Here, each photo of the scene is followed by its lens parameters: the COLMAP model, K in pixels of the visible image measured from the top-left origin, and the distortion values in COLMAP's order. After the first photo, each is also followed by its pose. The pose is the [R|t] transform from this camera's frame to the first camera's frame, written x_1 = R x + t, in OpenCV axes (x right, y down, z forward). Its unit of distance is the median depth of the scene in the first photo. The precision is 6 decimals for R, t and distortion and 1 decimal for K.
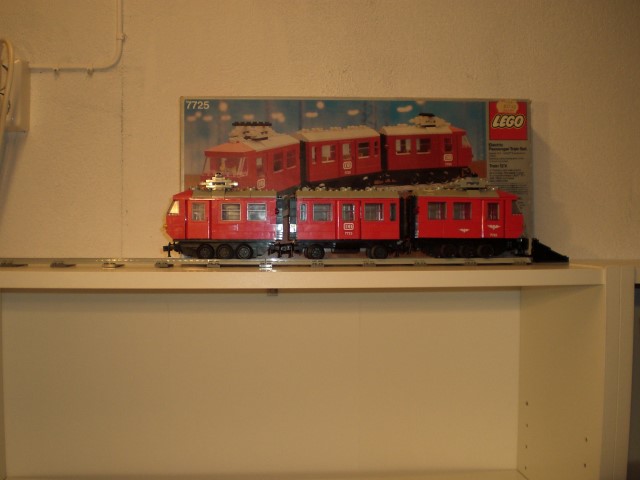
lens RADIAL K [[852.1, 0, 318.0], [0, 852.1, 242.3], [0, 0, 1]] dist [-0.110688, 0.000000]
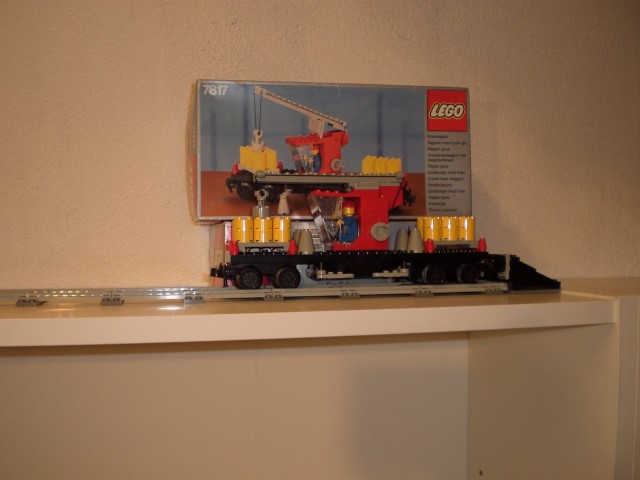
lens RADIAL K [[852.1, 0, 314.6], [0, 852.1, 237.3], [0, 0, 1]] dist [-0.110688, 0.000000]
pose [[0.991485, -0.002733, 0.130195, 0.005593], [0.004369, 0.999915, -0.012287, -0.009843], [-0.130151, 0.012752, 0.991412, 0.281133]]
